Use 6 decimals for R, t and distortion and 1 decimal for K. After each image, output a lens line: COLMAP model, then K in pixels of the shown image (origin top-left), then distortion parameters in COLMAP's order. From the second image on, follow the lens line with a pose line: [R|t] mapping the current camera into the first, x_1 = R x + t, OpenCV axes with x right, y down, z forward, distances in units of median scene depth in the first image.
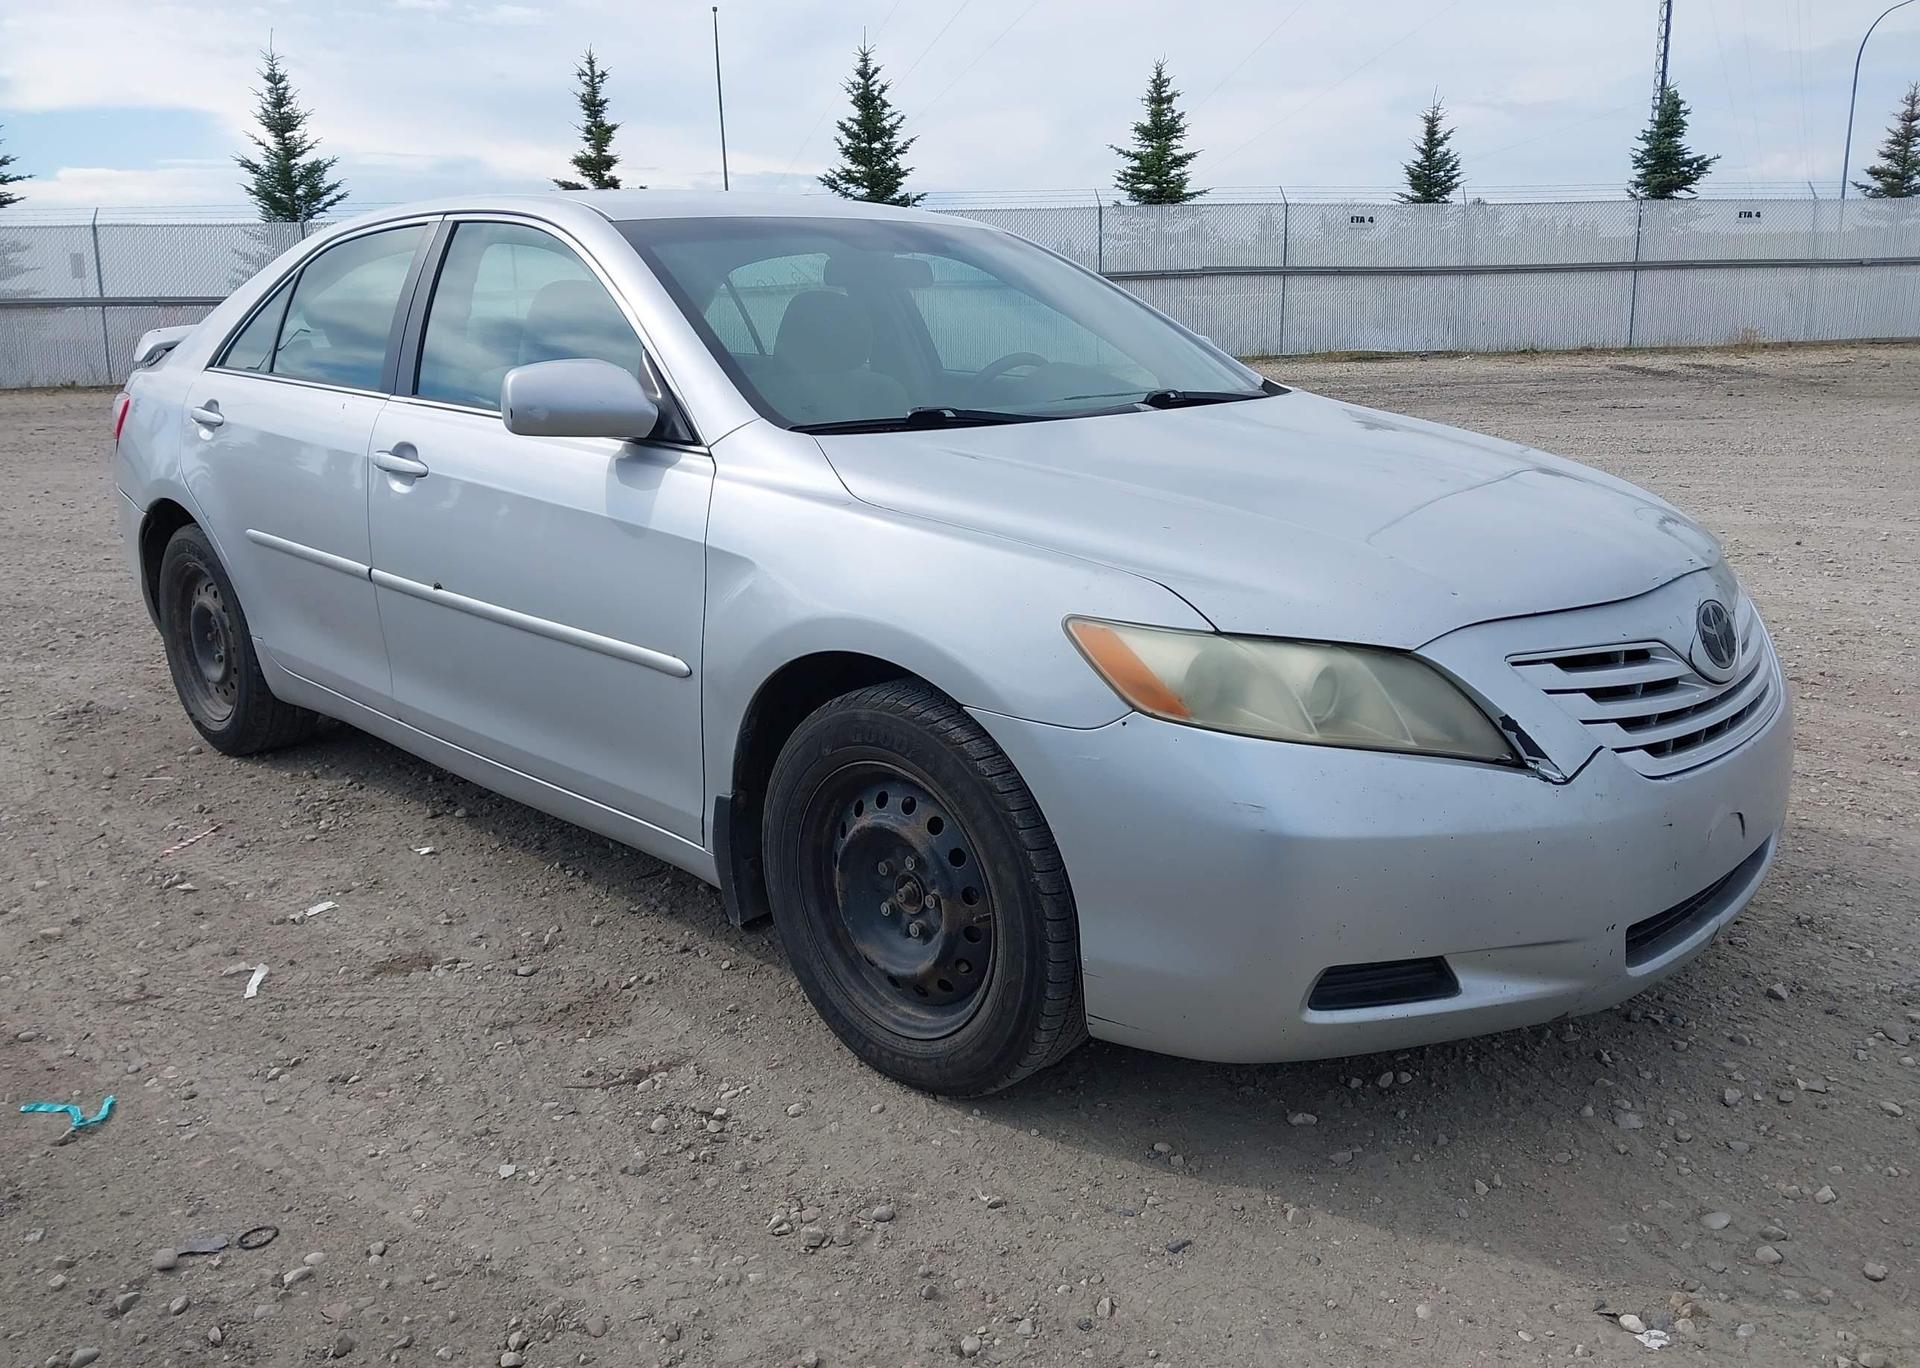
lens RADIAL K [[1511.5, 0, 938.6], [0, 1511.5, 718.0], [0, 0, 1]] dist [-0.010027, 0.008548]
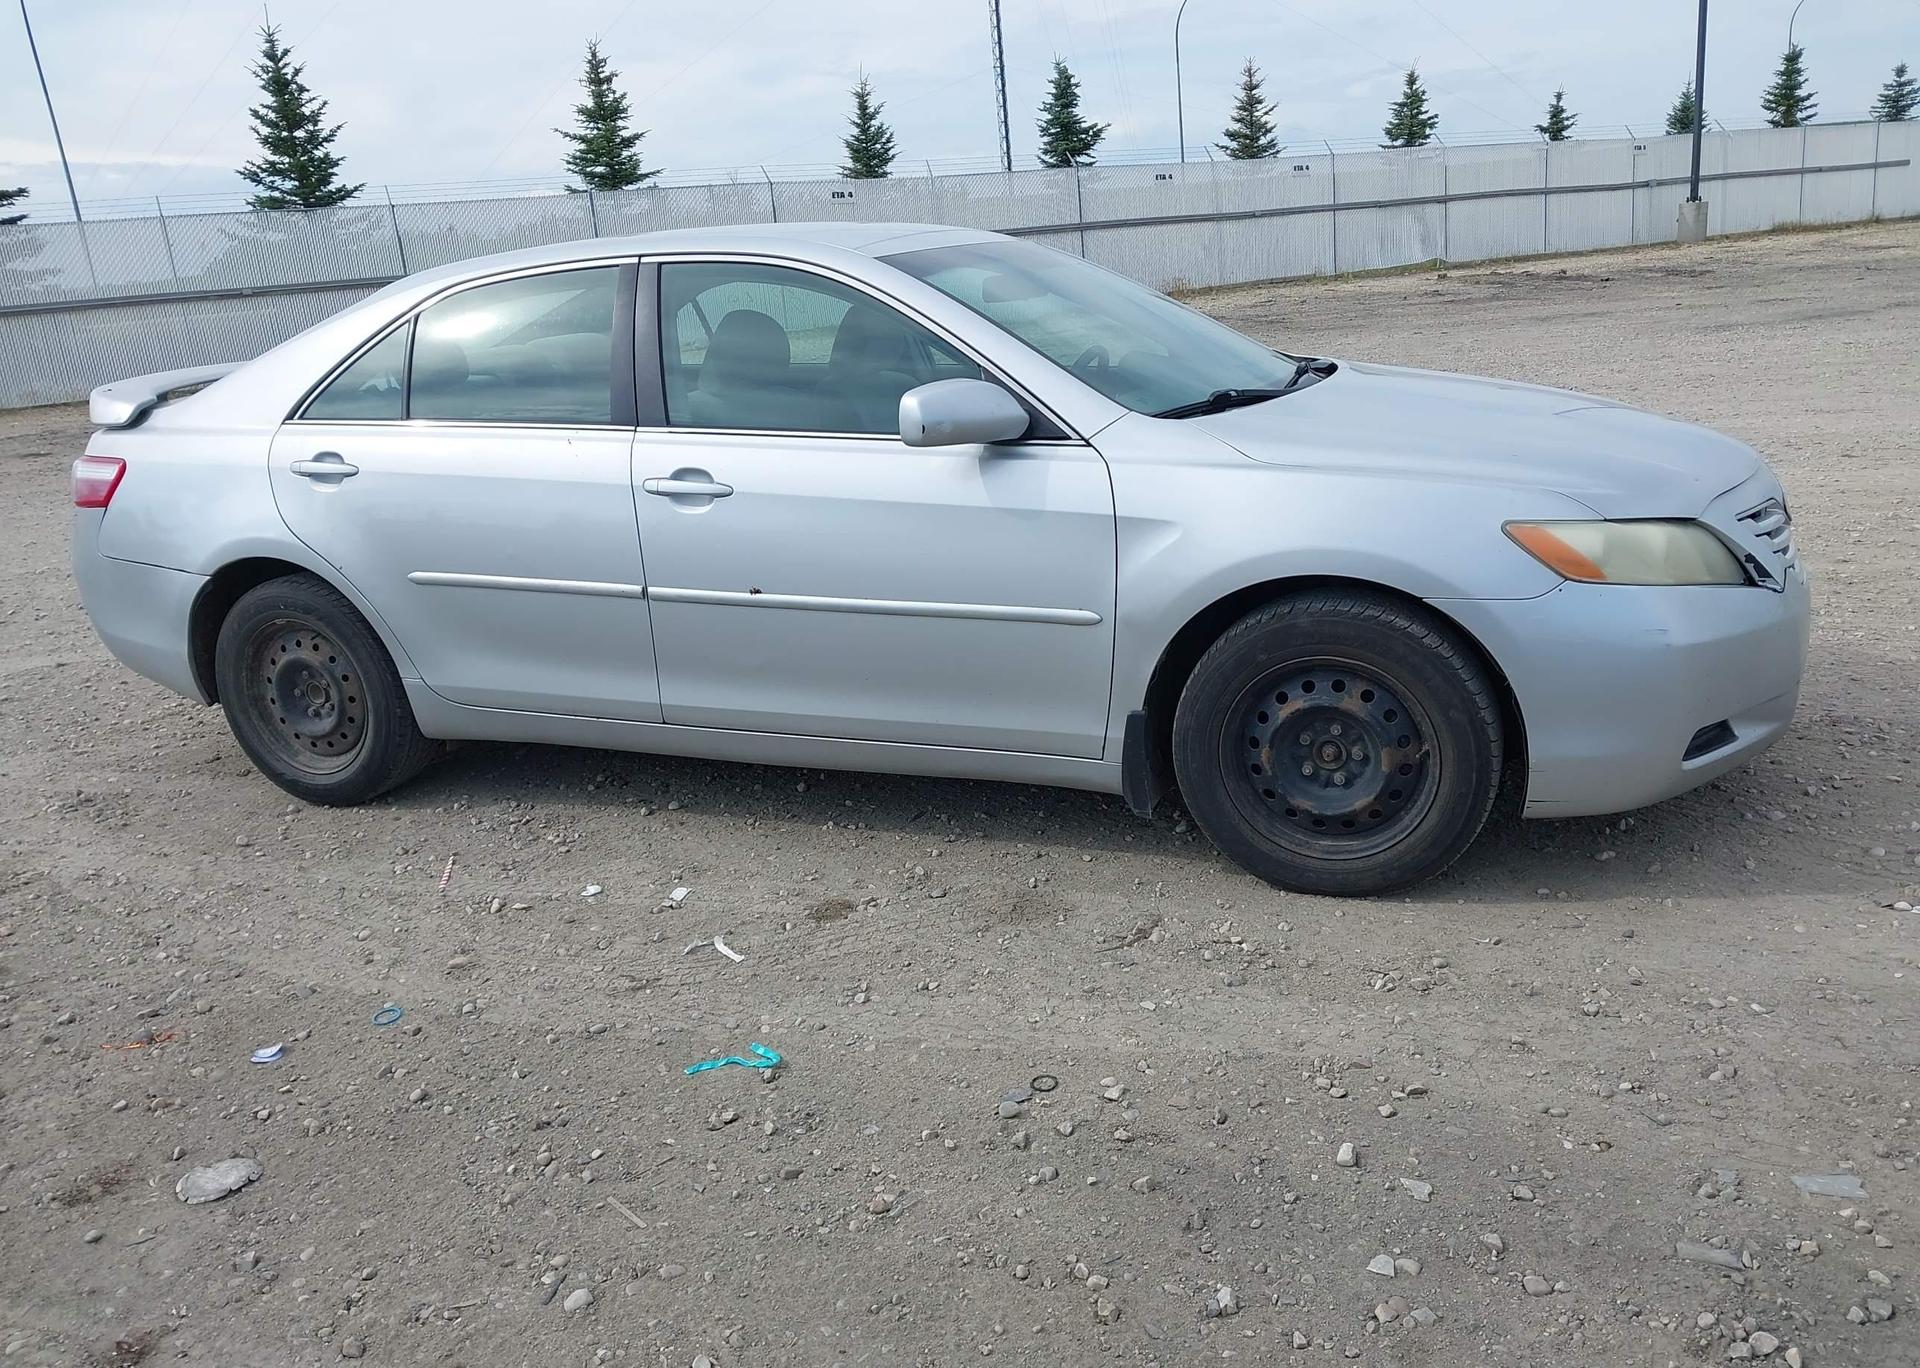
lens RADIAL K [[1543.3, 0, 960.0], [0, 1543.3, 684.0], [0, 0, 1]] dist [0.027204, -0.036059]
pose [[0.921164, -0.152362, 0.358111, -0.059019], [0.156683, 0.987501, 0.017108, -0.001443], [-0.356242, 0.040350, 0.933522, -0.011660]]
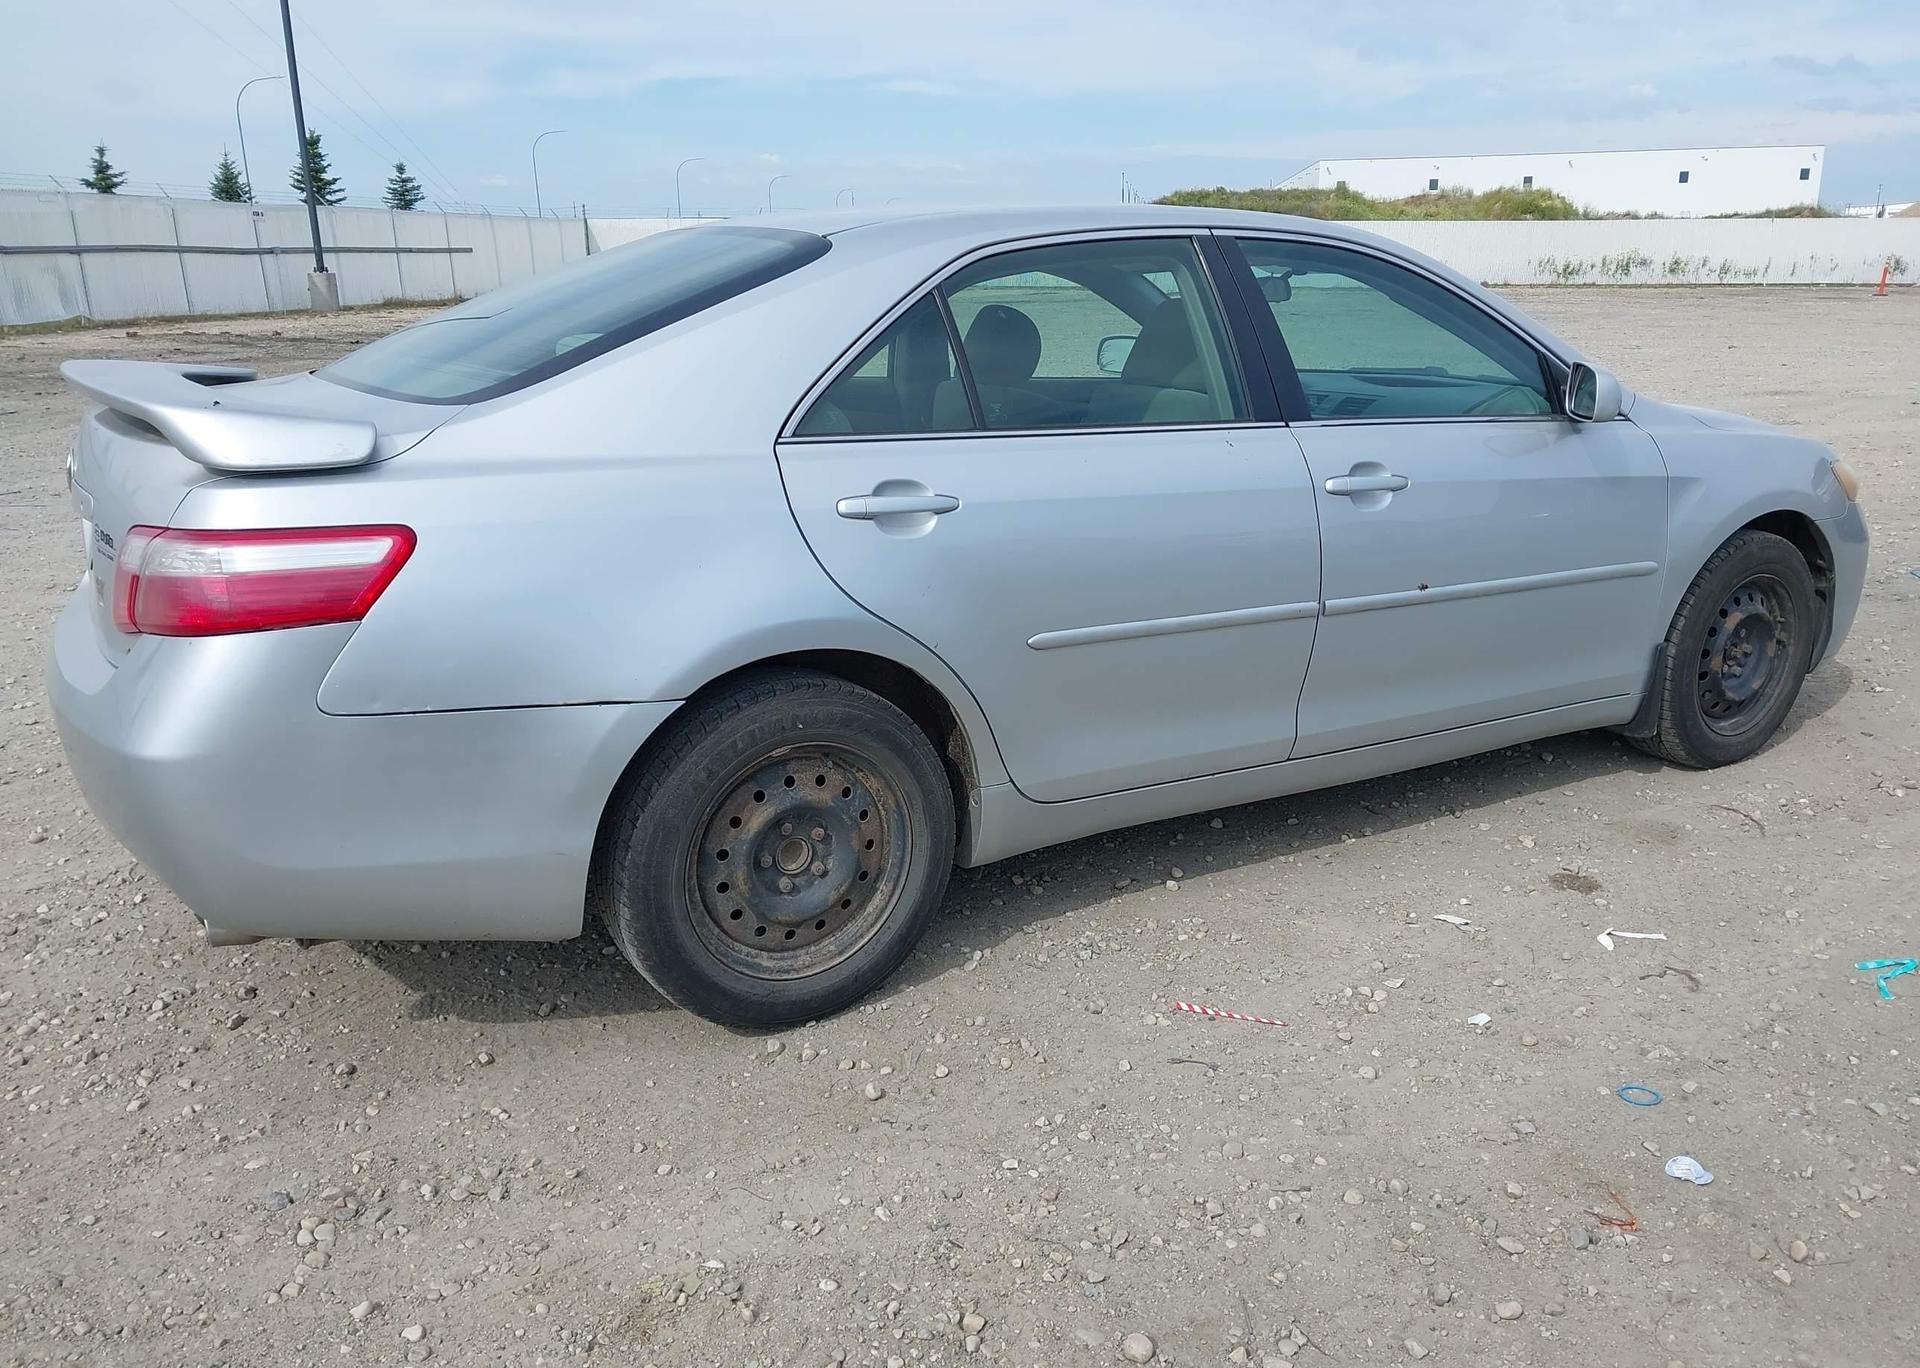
lens RADIAL K [[1505.4, 0, 980.0], [0, 1505.4, 682.1], [0, 0, 1]] dist [0.090552, -0.098828]
pose [[0.240278, -0.246192, 0.938965, -0.137484], [0.263666, 0.947489, 0.180956, -0.028903], [-0.934209, 0.204094, 0.292574, 0.095628]]
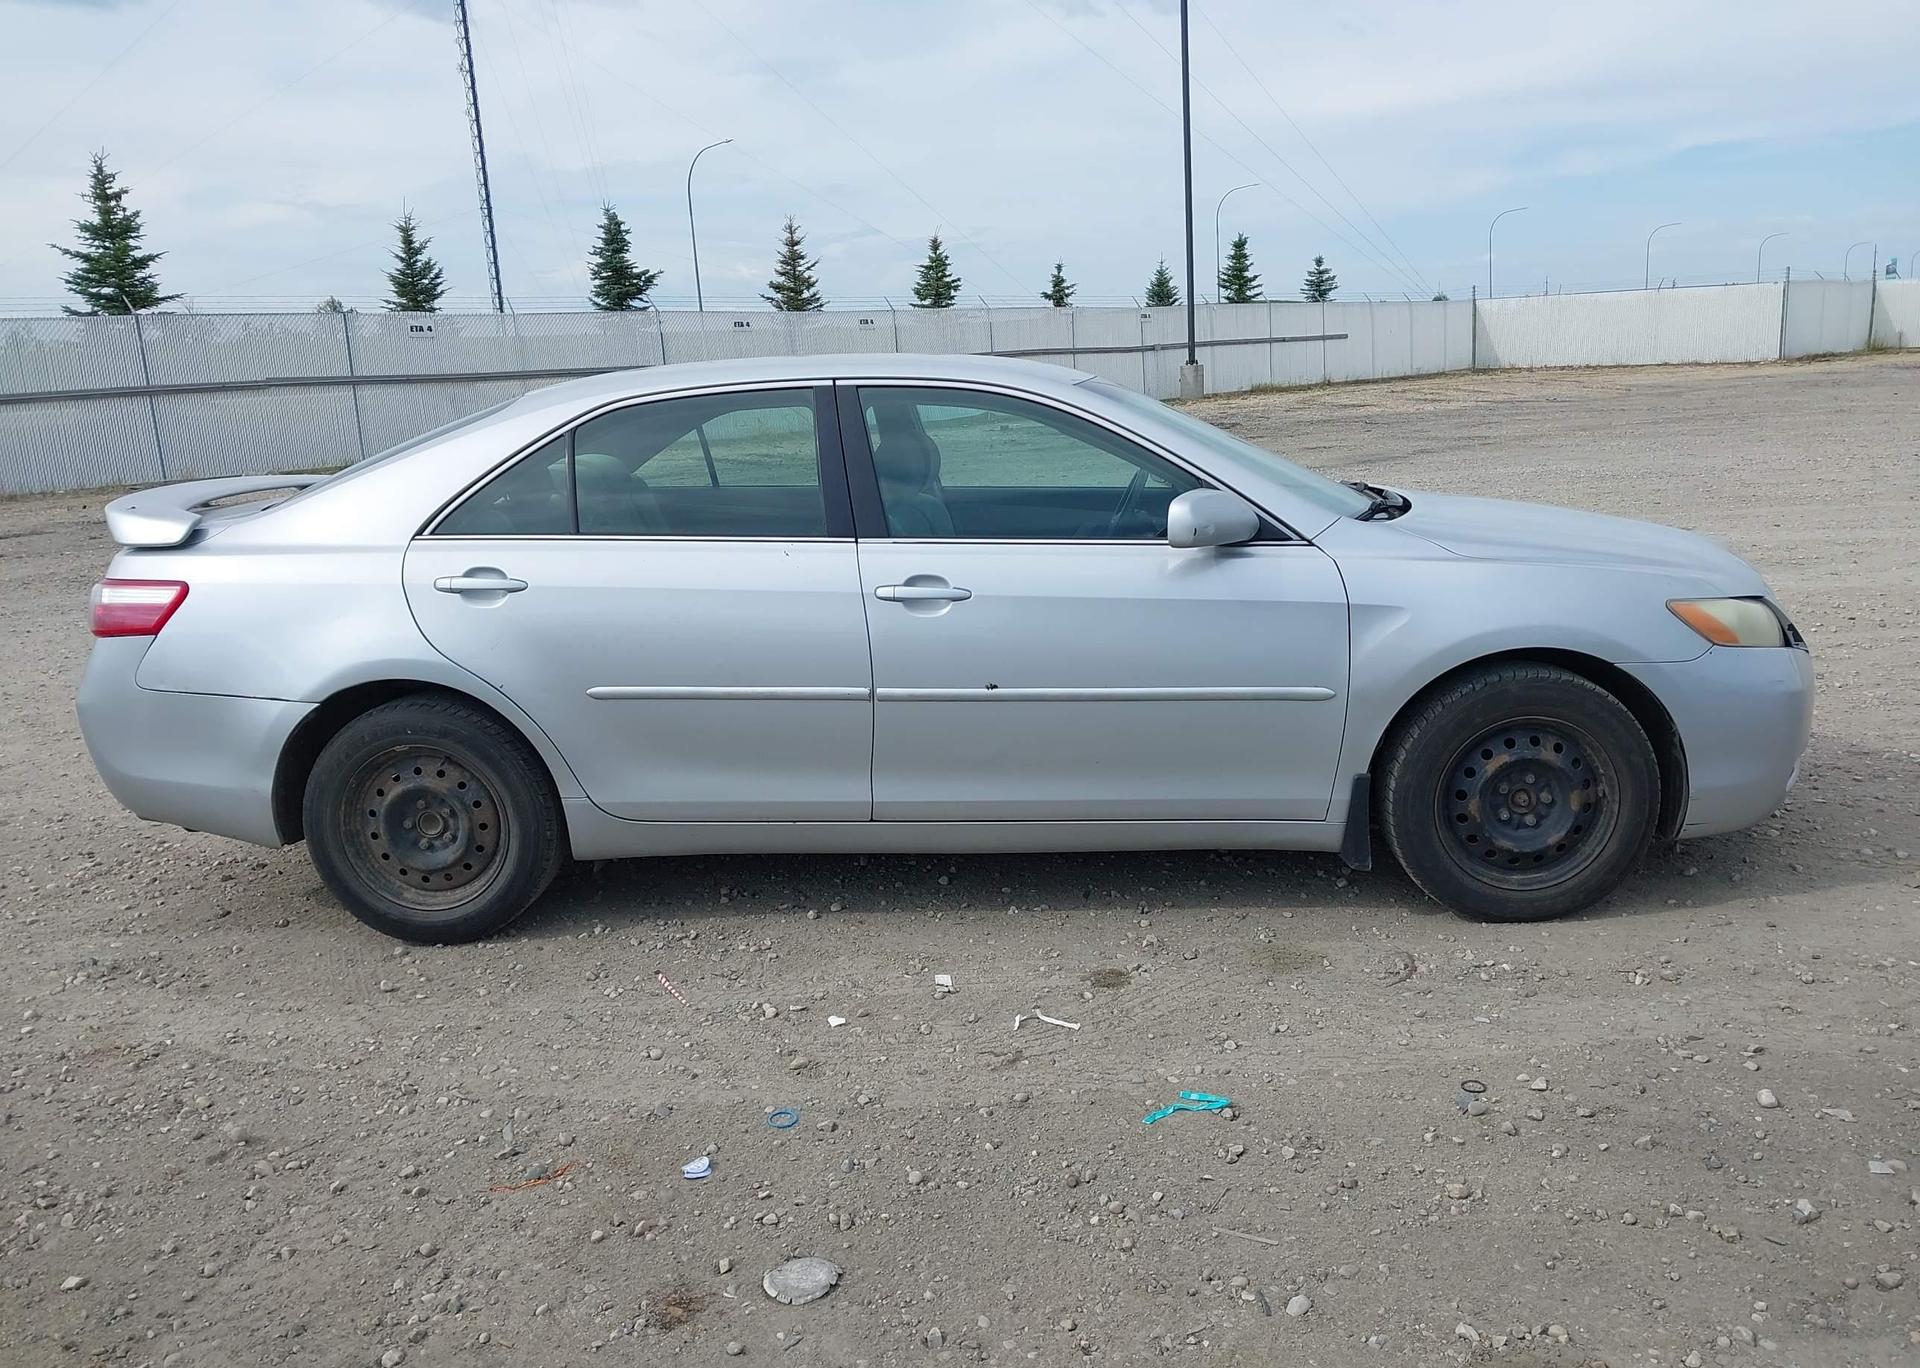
lens RADIAL K [[1542.6, 0, 974.8], [0, 1542.6, 679.3], [0, 0, 1]] dist [0.056995, -0.085638]
pose [[0.748866, -0.149263, 0.645693, -0.108750], [0.207326, 0.978167, -0.014333, -0.007558], [-0.629456, 0.144603, 0.763462, 0.007355]]
